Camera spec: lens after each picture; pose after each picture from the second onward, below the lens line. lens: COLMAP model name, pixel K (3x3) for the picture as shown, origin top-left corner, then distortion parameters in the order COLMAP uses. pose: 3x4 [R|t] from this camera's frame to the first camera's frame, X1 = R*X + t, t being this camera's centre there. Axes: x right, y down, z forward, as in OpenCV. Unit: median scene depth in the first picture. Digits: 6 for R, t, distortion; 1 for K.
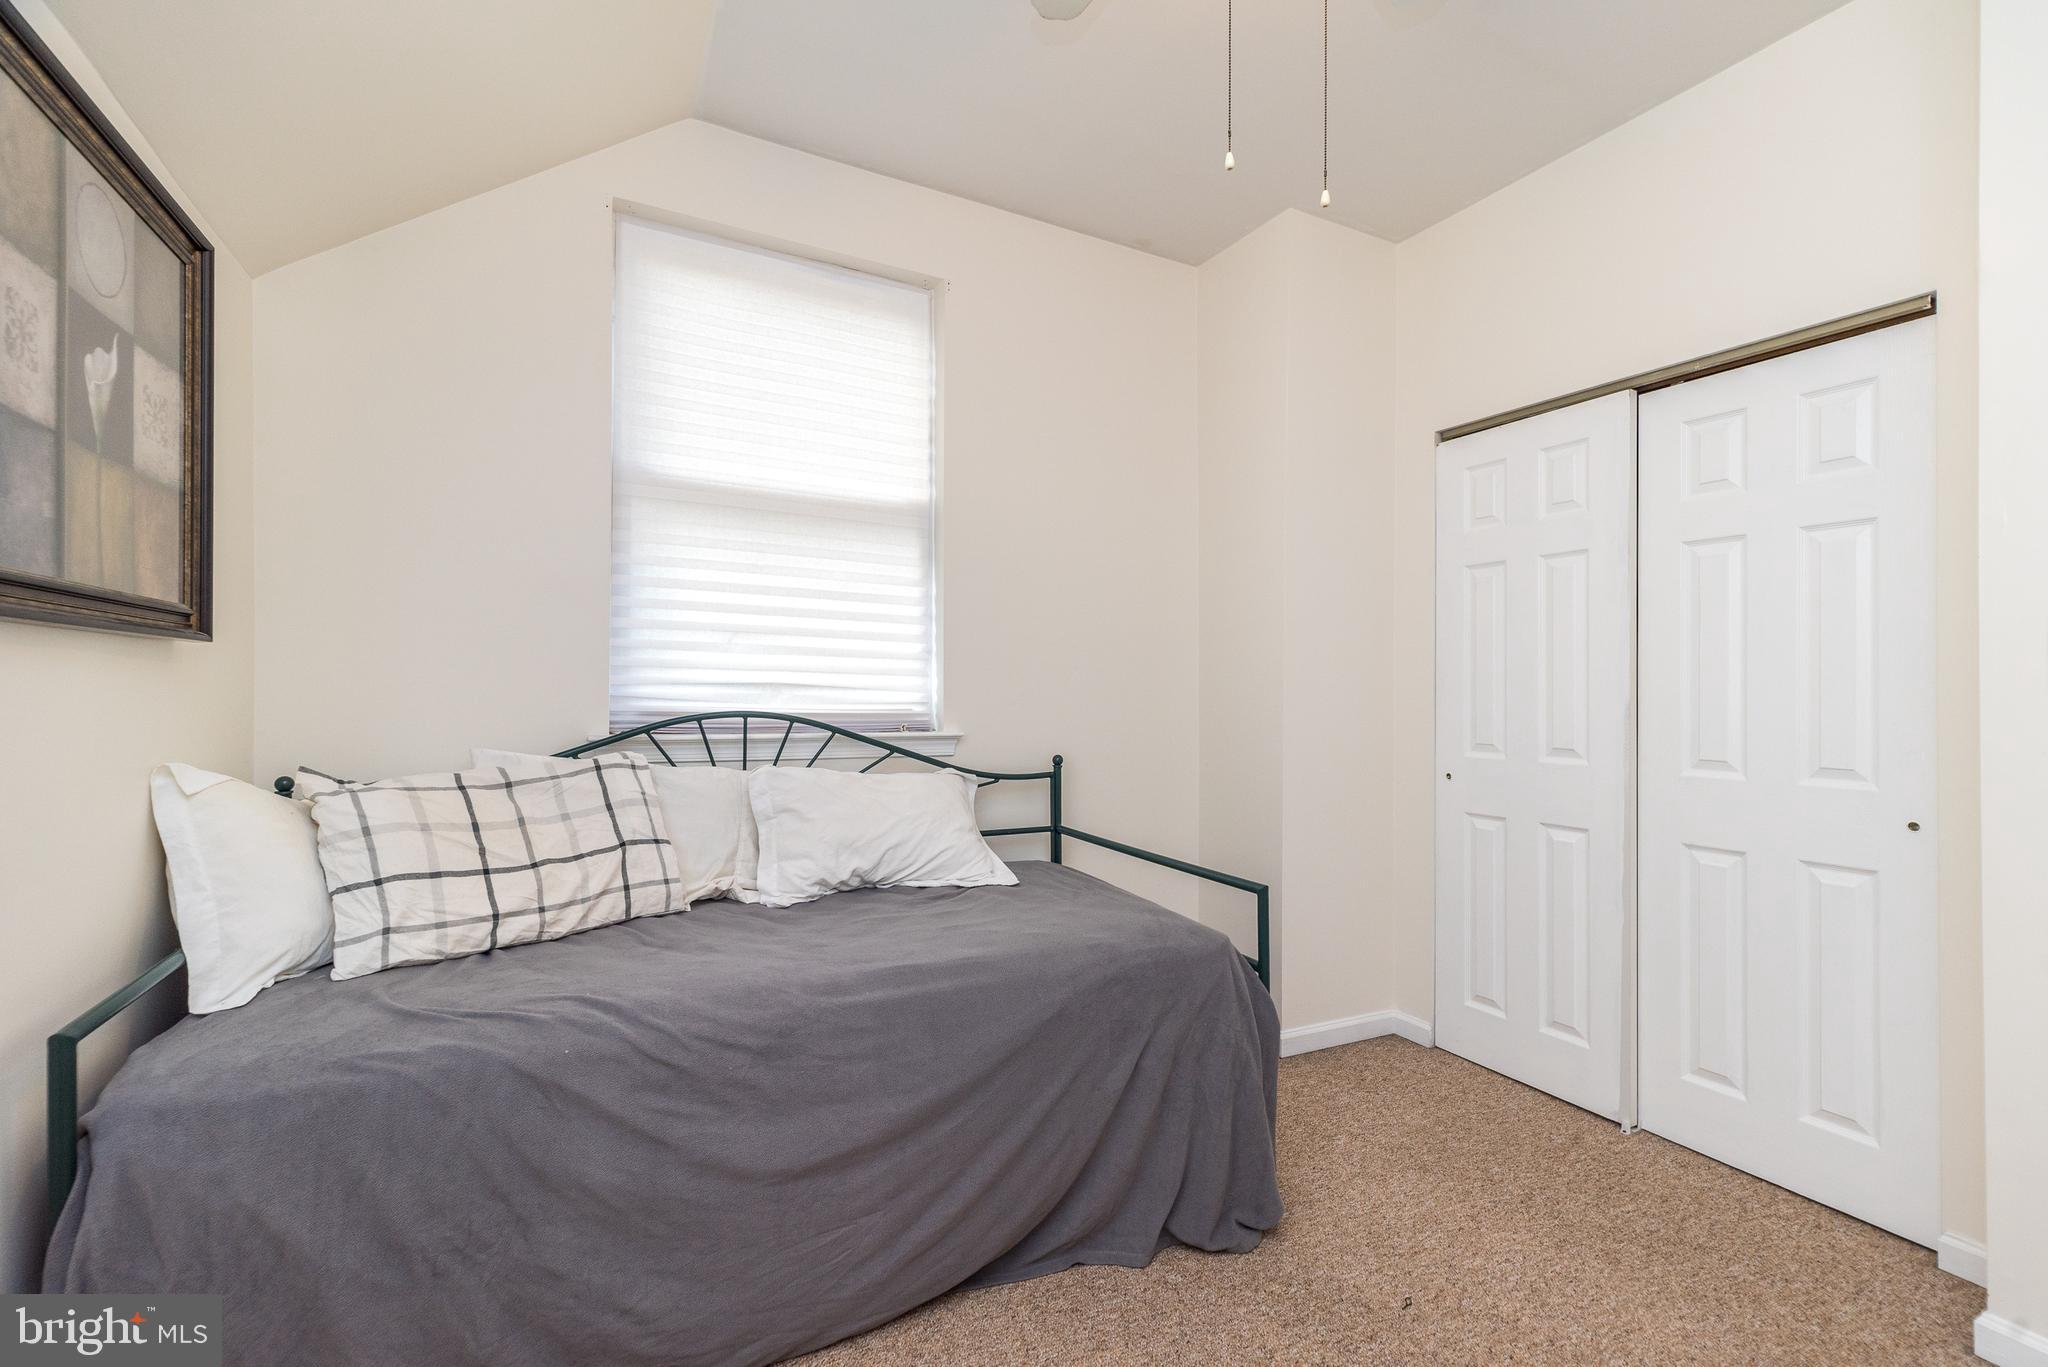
lens RADIAL K [[902.3, 0, 1024.0], [0, 902.3, 683.5], [0, 0, 1]] dist [0.002972, 0.000537]
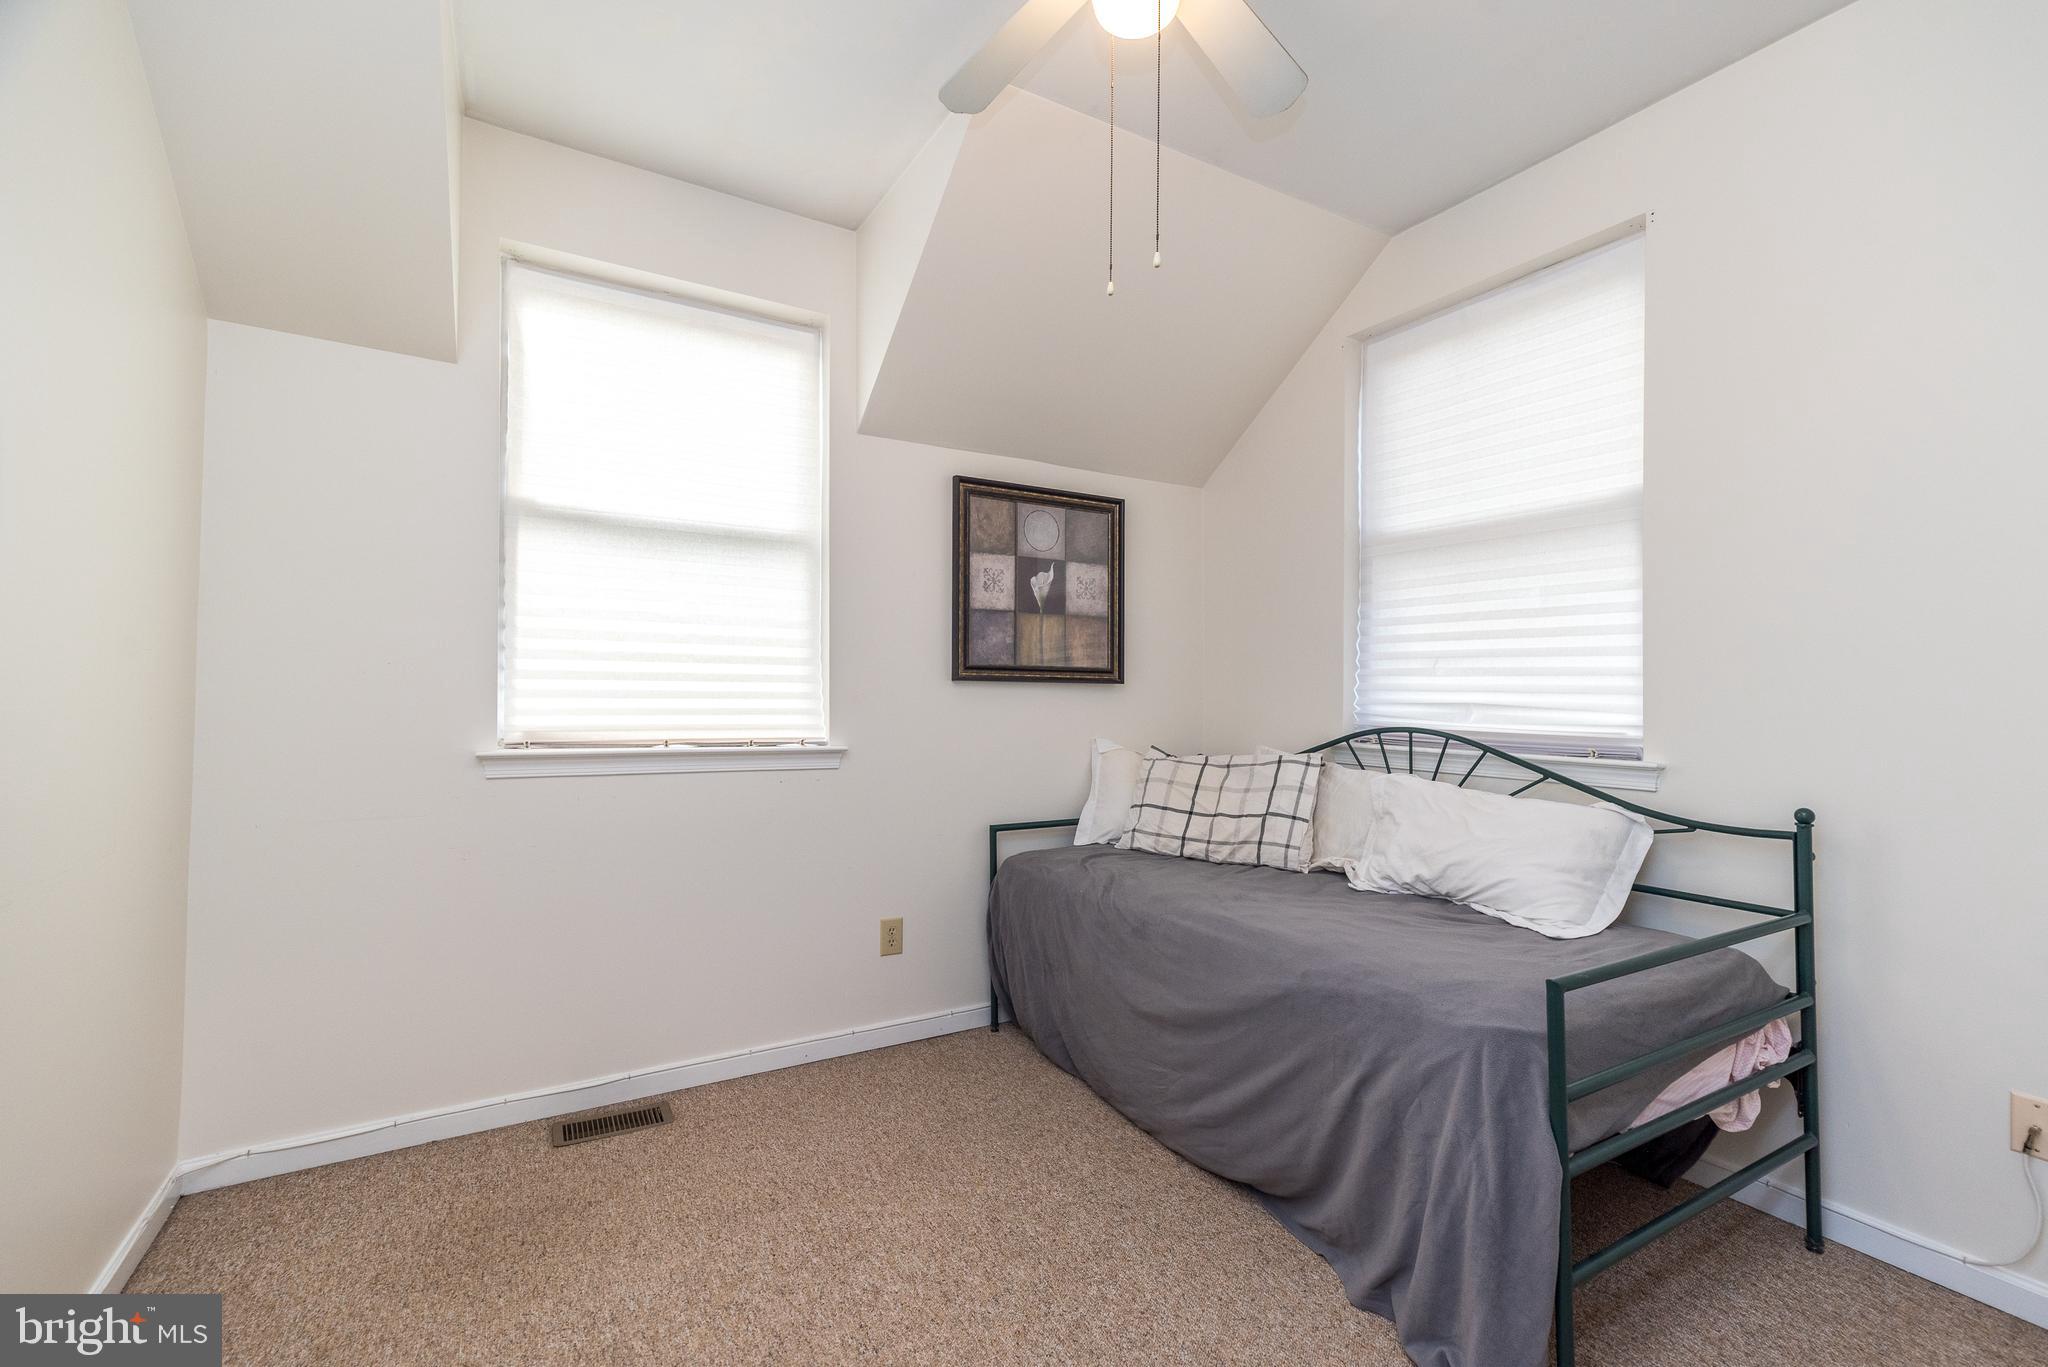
lens RADIAL K [[898.8, 0, 1016.6], [0, 898.8, 702.8], [0, 0, 1]] dist [0.008891, -0.000250]
pose [[0.038880, -0.001754, -0.999242, 0.847445], [-0.000989, 0.999998, -0.001794, 0.002007], [0.999243, 0.001058, 0.038878, 0.465929]]
